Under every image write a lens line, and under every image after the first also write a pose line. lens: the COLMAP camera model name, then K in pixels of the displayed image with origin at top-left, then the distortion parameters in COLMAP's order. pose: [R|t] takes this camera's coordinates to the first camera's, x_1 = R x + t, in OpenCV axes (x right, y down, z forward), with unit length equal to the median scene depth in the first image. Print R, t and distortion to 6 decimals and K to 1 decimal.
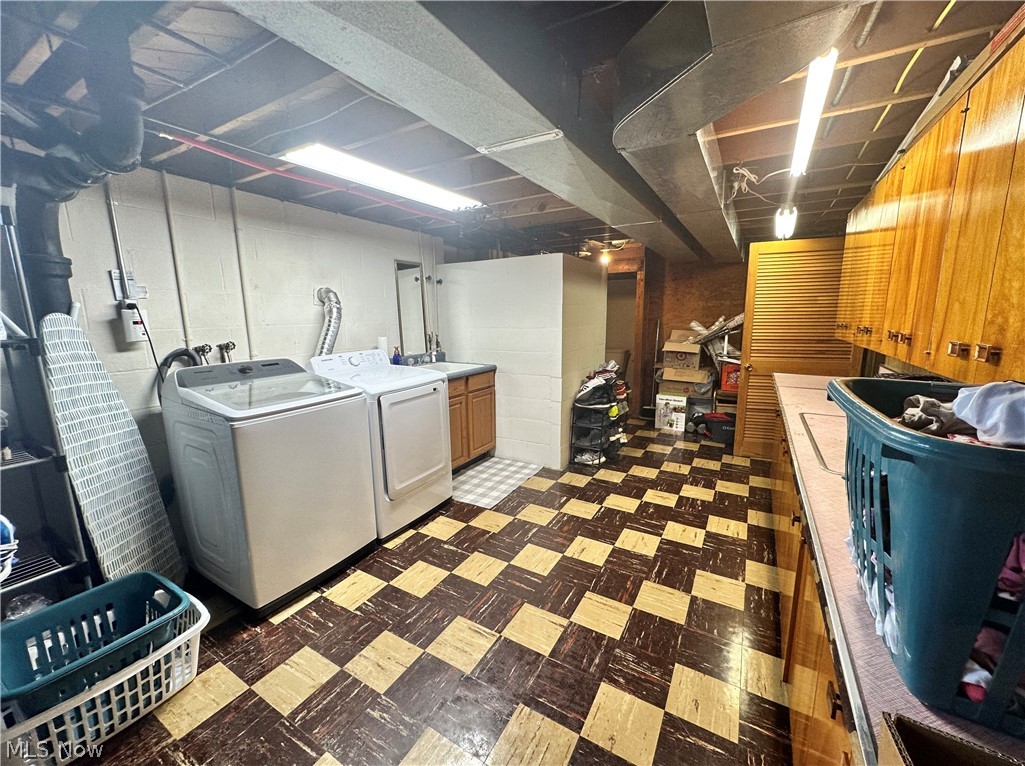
lens RADIAL K [[407.7, 0, 513.2], [0, 407.7, 382.1], [0, 0, 1]] dist [-0.006677, 0.001625]
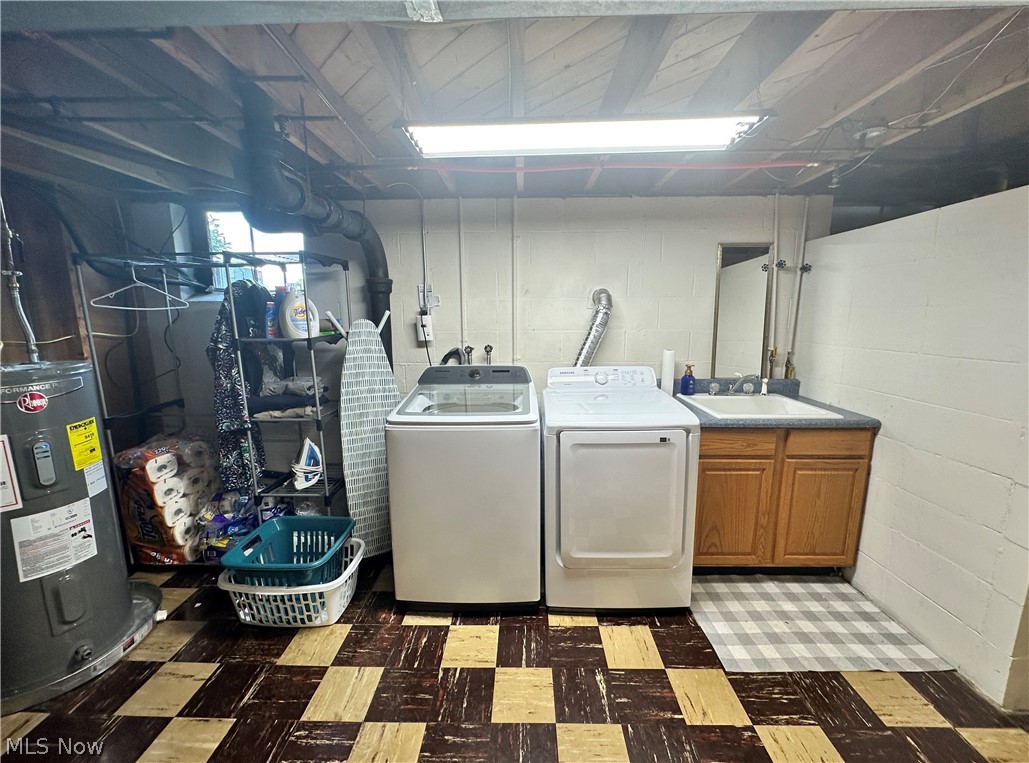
lens RADIAL K [[409.3, 0, 517.4], [0, 409.3, 376.3], [0, 0, 1]] dist [-0.006677, 0.001625]
pose [[0.486695, 0.144858, -0.861478, 0.226655], [-0.145416, 0.985831, 0.083615, -0.096388], [0.861384, 0.084578, 0.500864, 0.430912]]
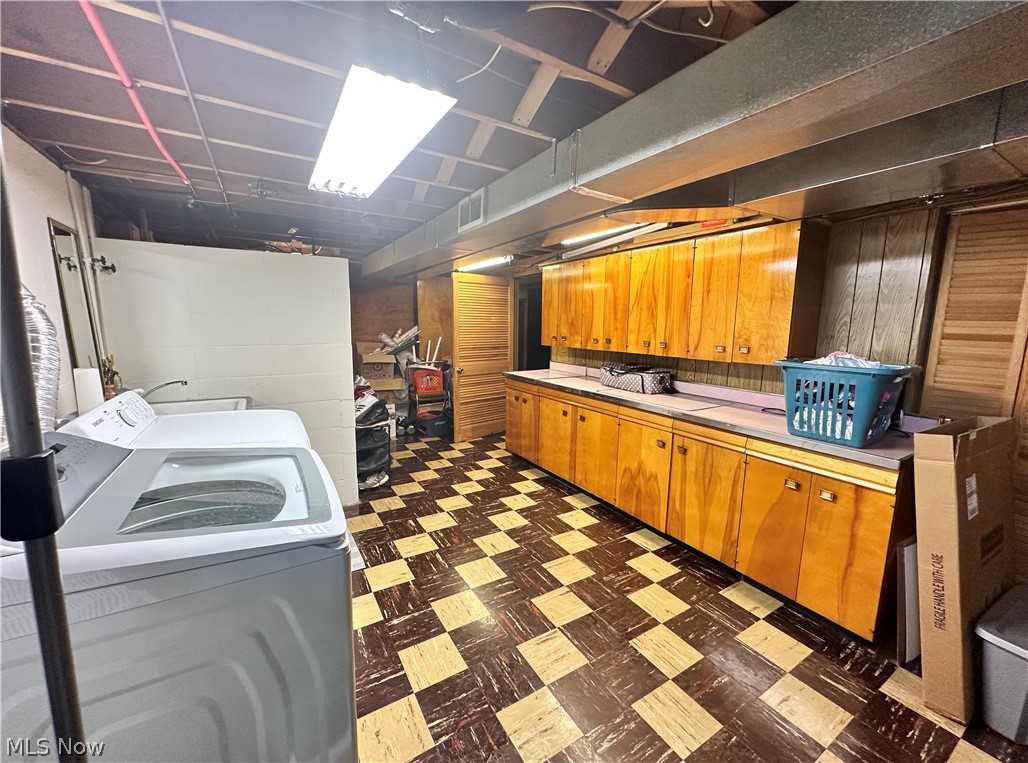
lens RADIAL K [[408.9, 0, 514.1], [0, 408.9, 386.4], [0, 0, 1]] dist [-0.006677, 0.001625]
pose [[0.476660, -0.117730, 0.871169, -0.580926], [0.130157, 0.989521, 0.062509, -0.057438], [-0.869399, 0.083593, 0.486988, 0.316304]]
